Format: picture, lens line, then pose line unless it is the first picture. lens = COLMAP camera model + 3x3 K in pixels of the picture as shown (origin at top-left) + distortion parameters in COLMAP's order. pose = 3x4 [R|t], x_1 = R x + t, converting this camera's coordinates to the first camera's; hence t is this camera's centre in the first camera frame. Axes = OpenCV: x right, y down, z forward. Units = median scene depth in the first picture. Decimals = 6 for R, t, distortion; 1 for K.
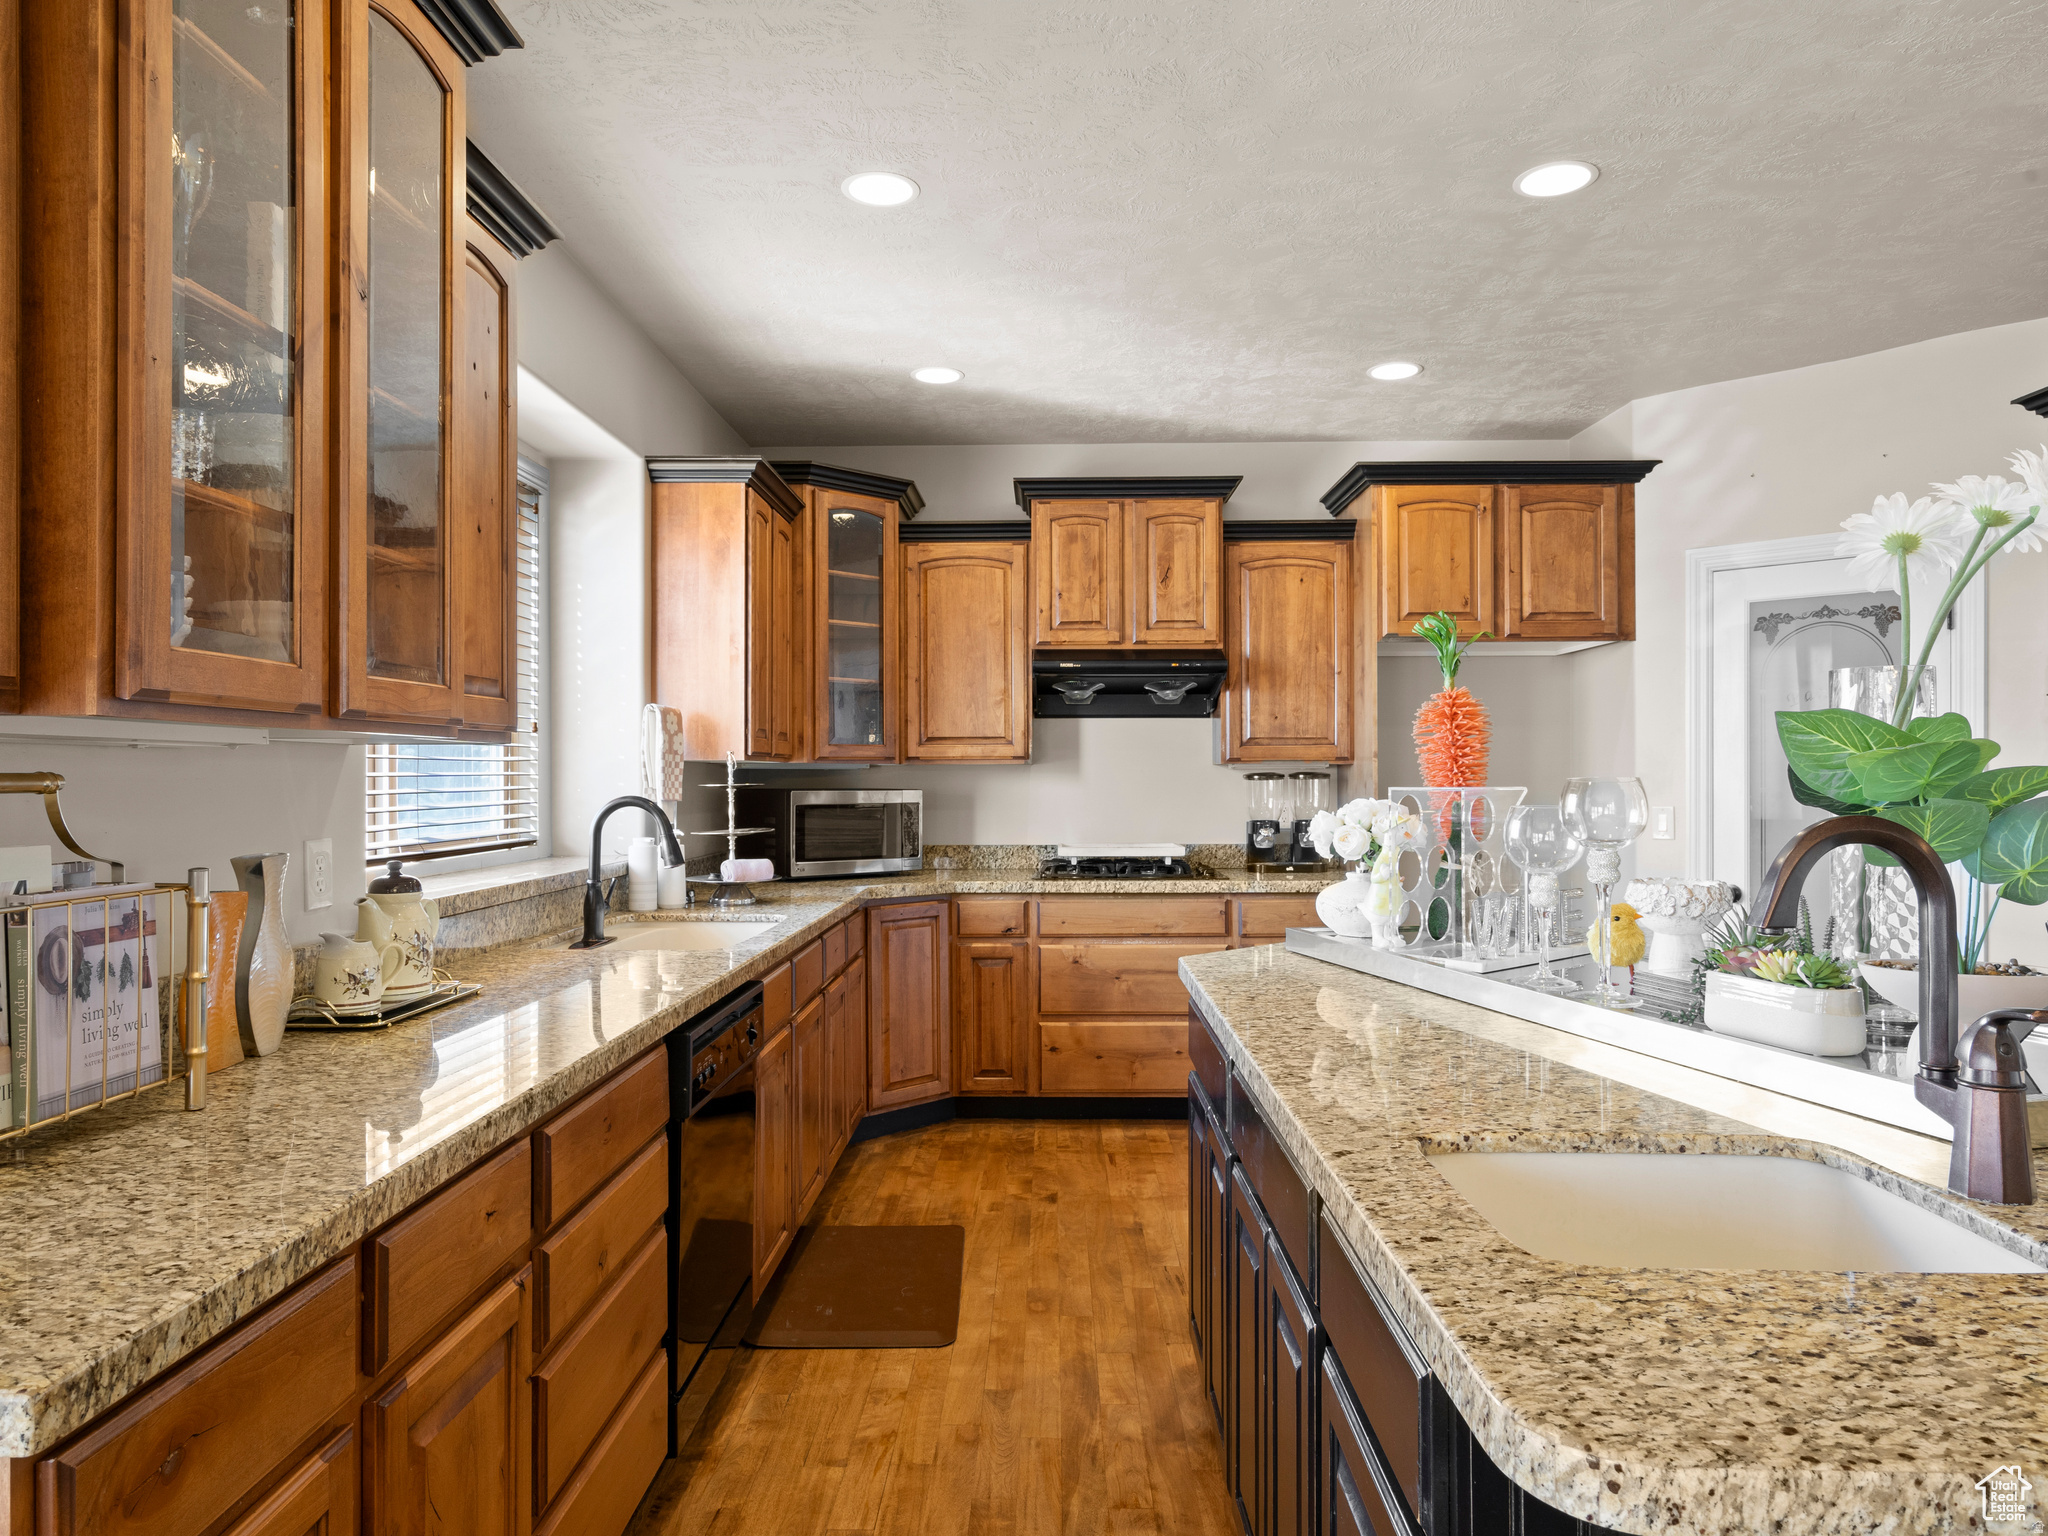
lens RADIAL K [[1303.1, 0, 1010.4], [0, 1303.1, 772.0], [0, 0, 1]] dist [0.002312, 0.005649]
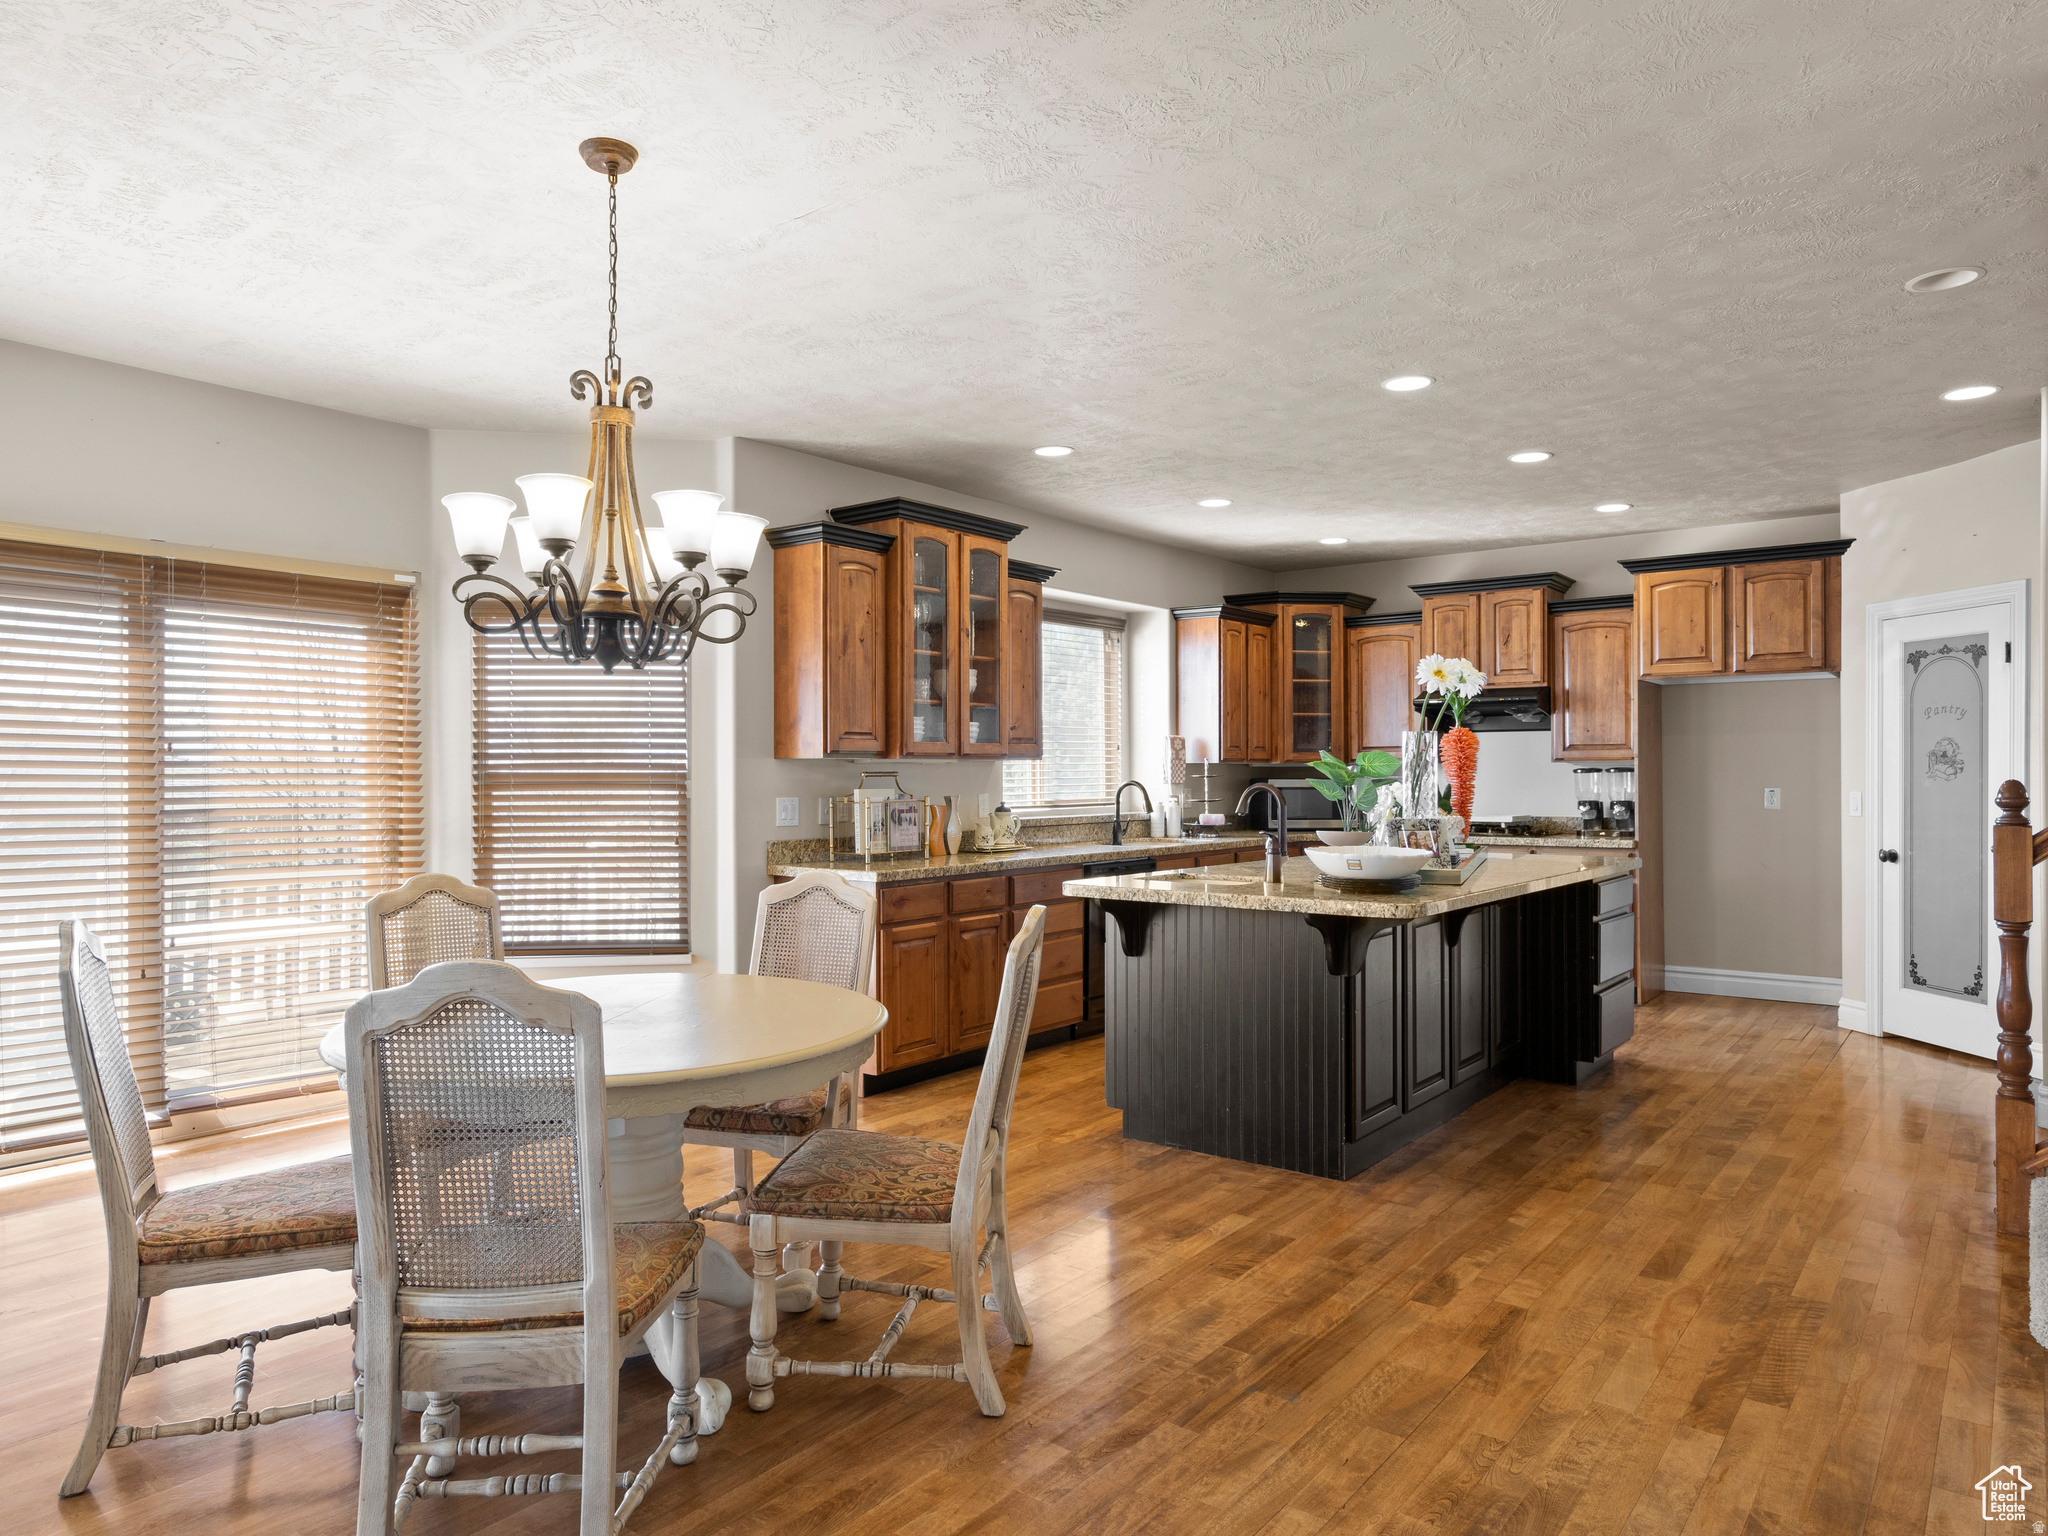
lens RADIAL K [[1303.1, 0, 1019.7], [0, 1303.1, 775.5], [0, 0, 1]] dist [0.002312, 0.005649]
pose [[0.808654, 0.000476, -0.588284, 0.587922], [0.004215, 0.999969, 0.006603, -0.003670], [0.588269, -0.007819, 0.808627, -0.614773]]
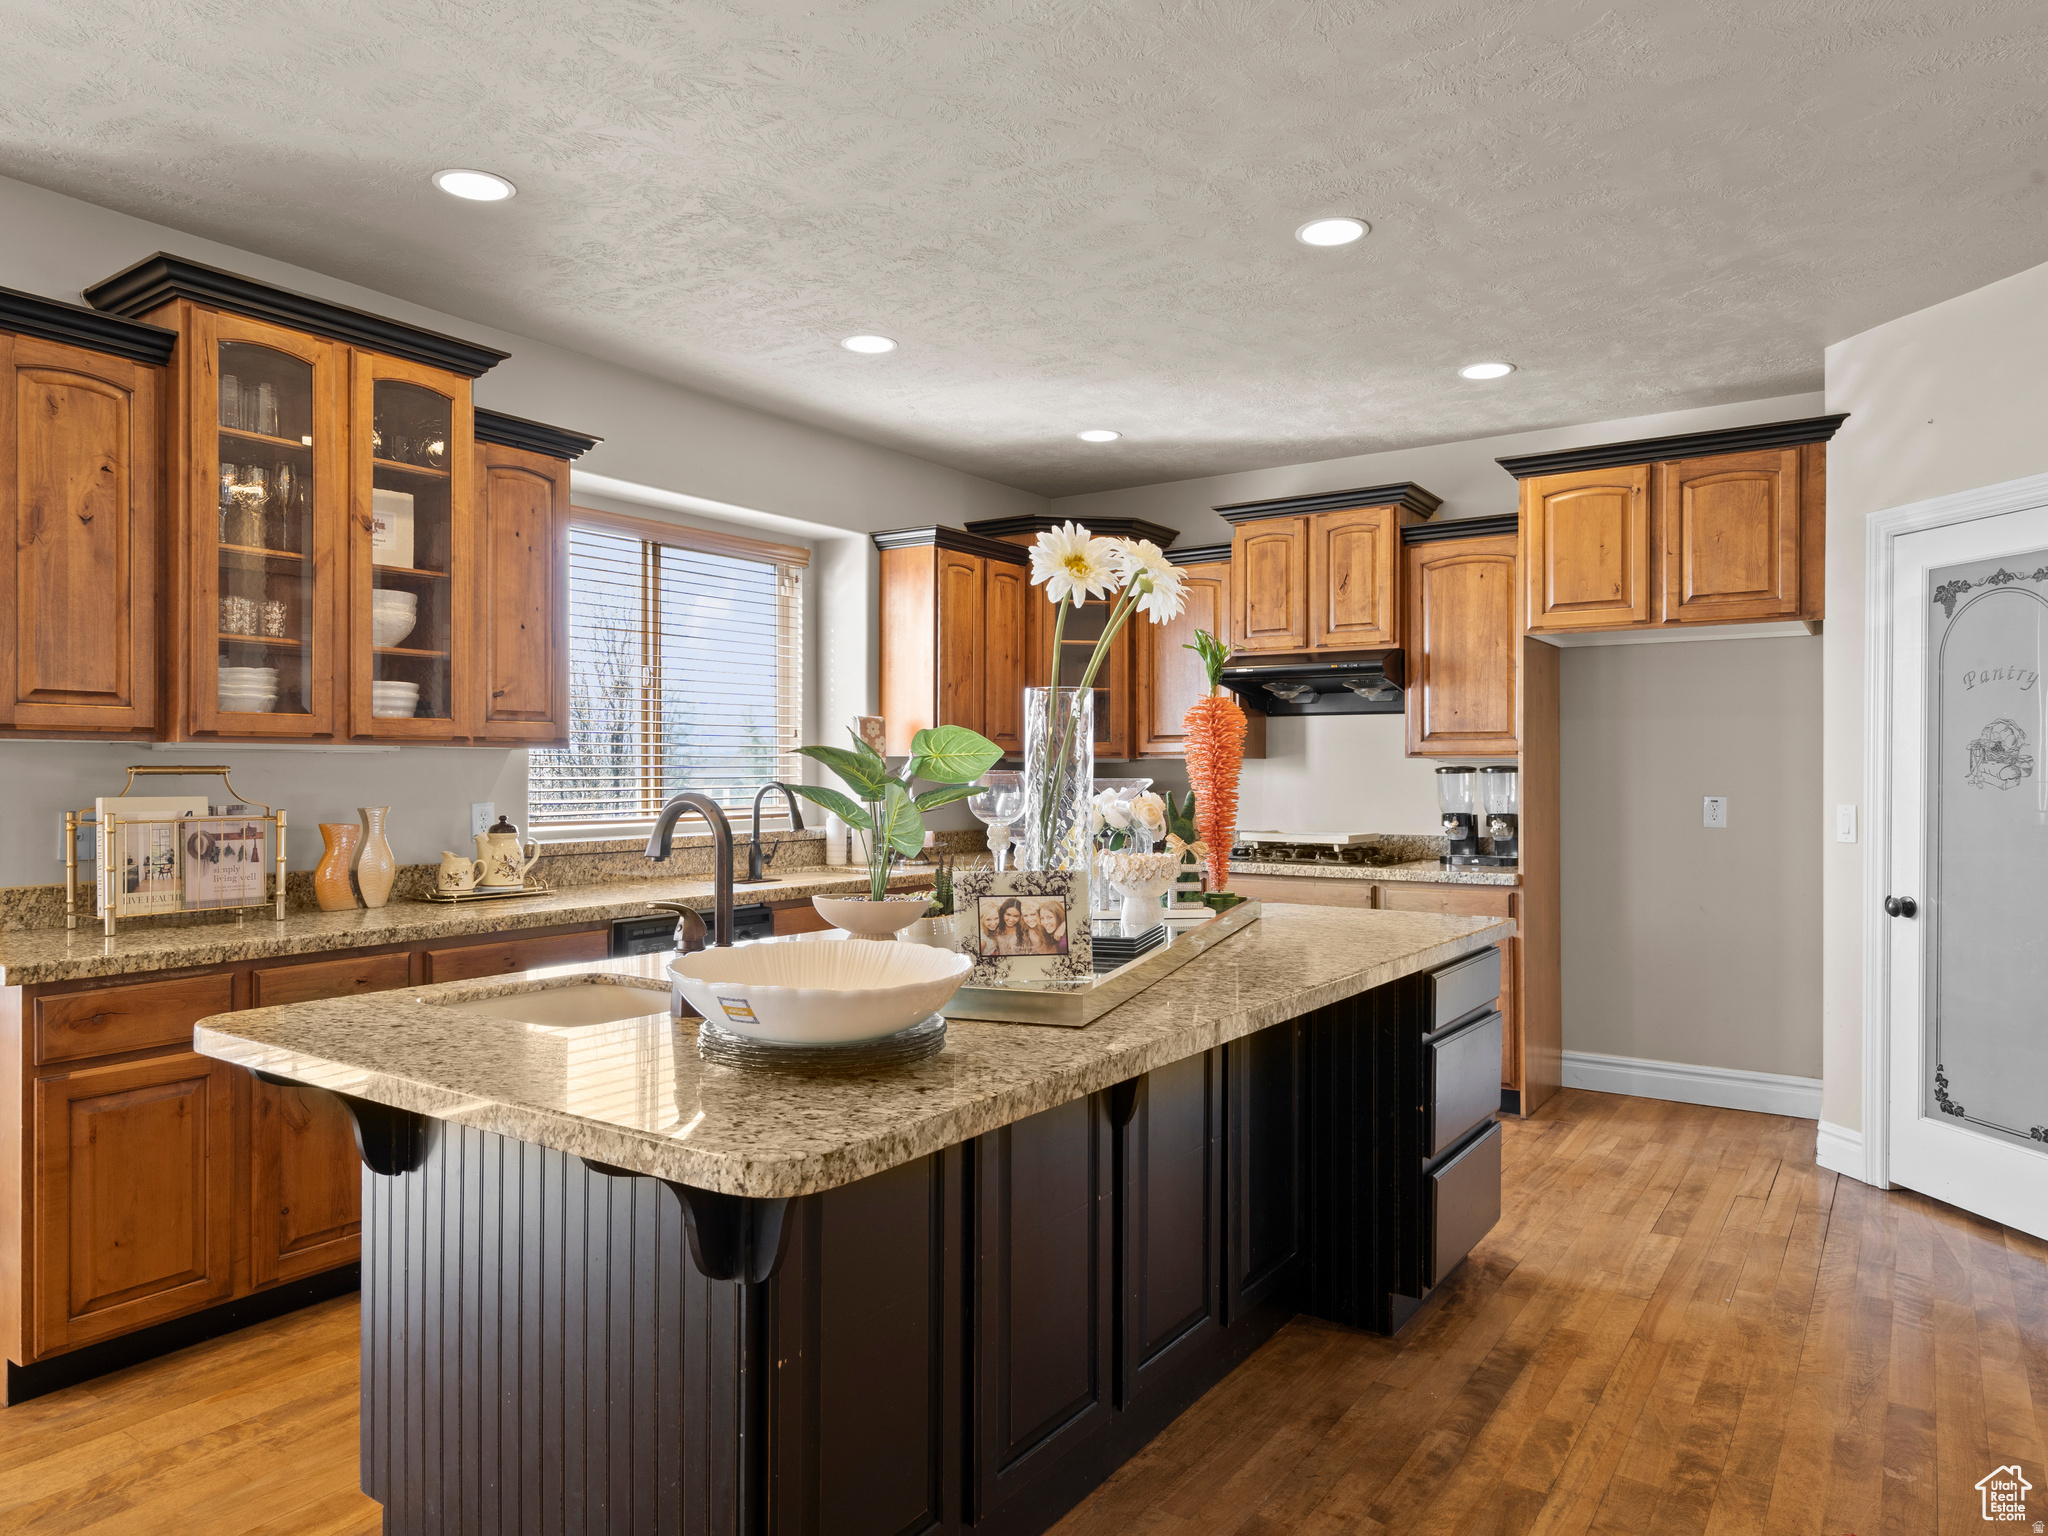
lens RADIAL K [[1303.1, 0, 1019.3], [0, 1303.1, 776.2], [0, 0, 1]] dist [0.002312, 0.005649]
pose [[0.838712, 0.005906, -0.544544, 0.503958], [-0.000975, 0.999956, 0.009344, -0.001029], [0.544575, -0.007306, 0.838681, -0.048571]]
